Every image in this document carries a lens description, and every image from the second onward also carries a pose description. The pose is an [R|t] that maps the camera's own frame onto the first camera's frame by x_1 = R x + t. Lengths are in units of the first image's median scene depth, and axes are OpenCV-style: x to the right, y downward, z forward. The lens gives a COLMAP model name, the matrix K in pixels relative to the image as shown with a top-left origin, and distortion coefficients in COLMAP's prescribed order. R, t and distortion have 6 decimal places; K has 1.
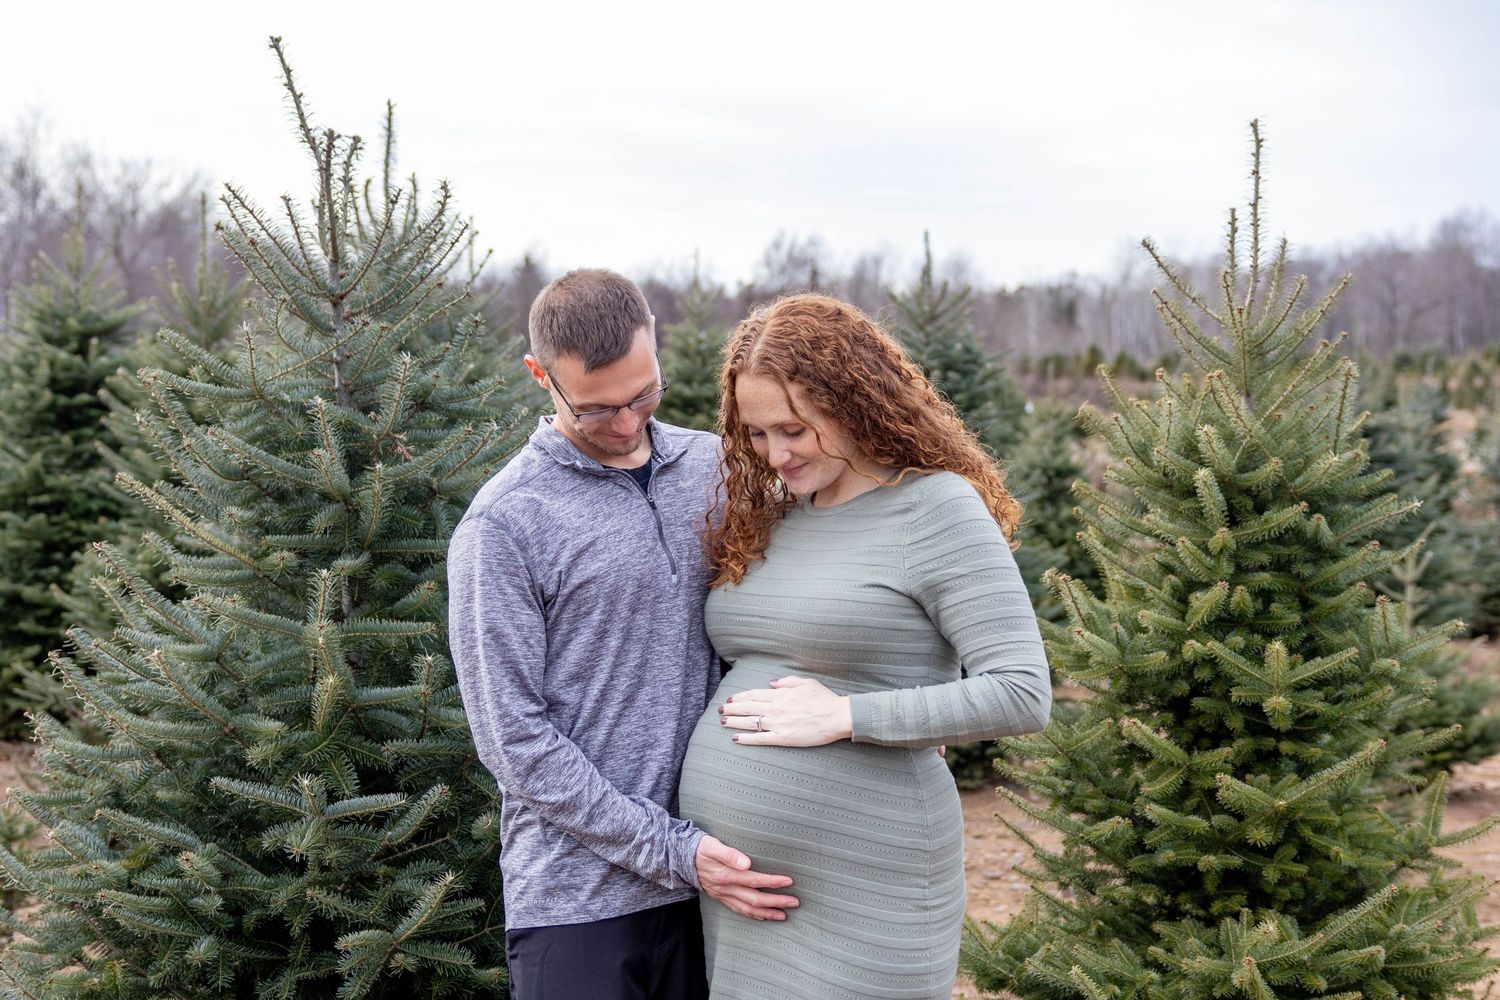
lens RADIAL K [[2356.0, 0, 739.4], [0, 2356.0, 507.7], [0, 0, 1]] dist [-0.007545, 0.000000]
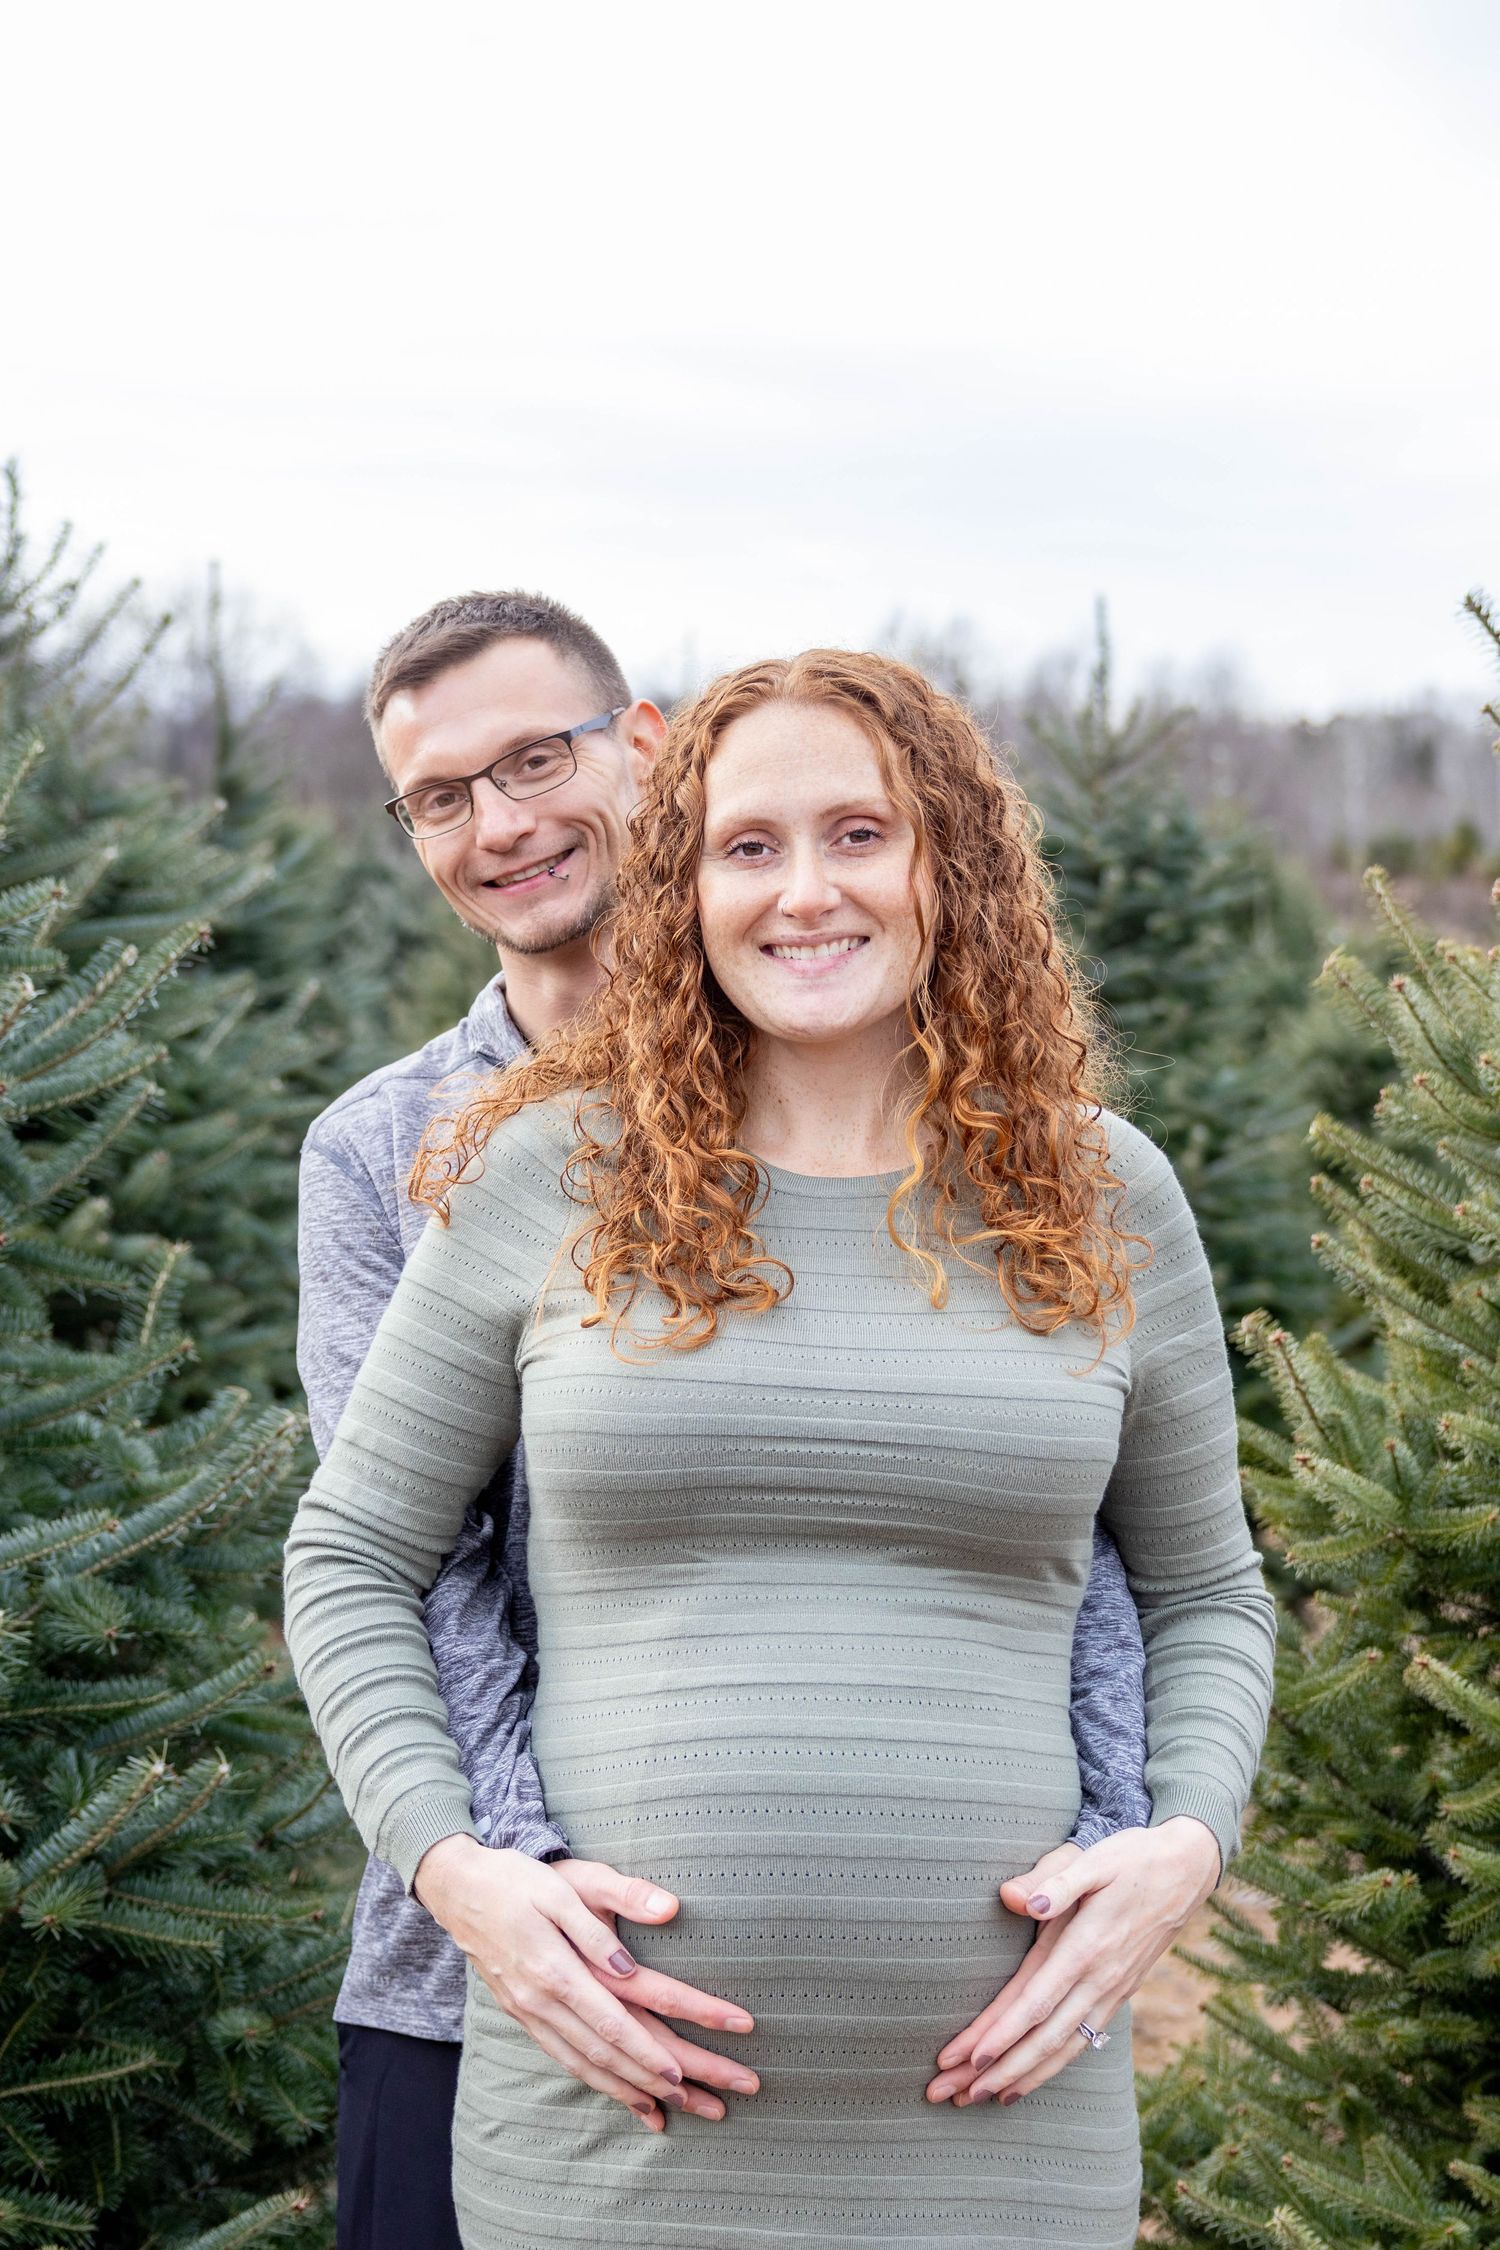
lens RADIAL K [[4227.9, 0, 764.0], [0, 4227.9, 1125.9], [0, 0, 1]] dist [-0.029124, 0.000000]
pose [[0.999815, 0.012246, -0.014816, 0.049007], [-0.012175, 0.999914, 0.004854, -0.013232], [0.014874, -0.004673, 0.999878, 0.179973]]
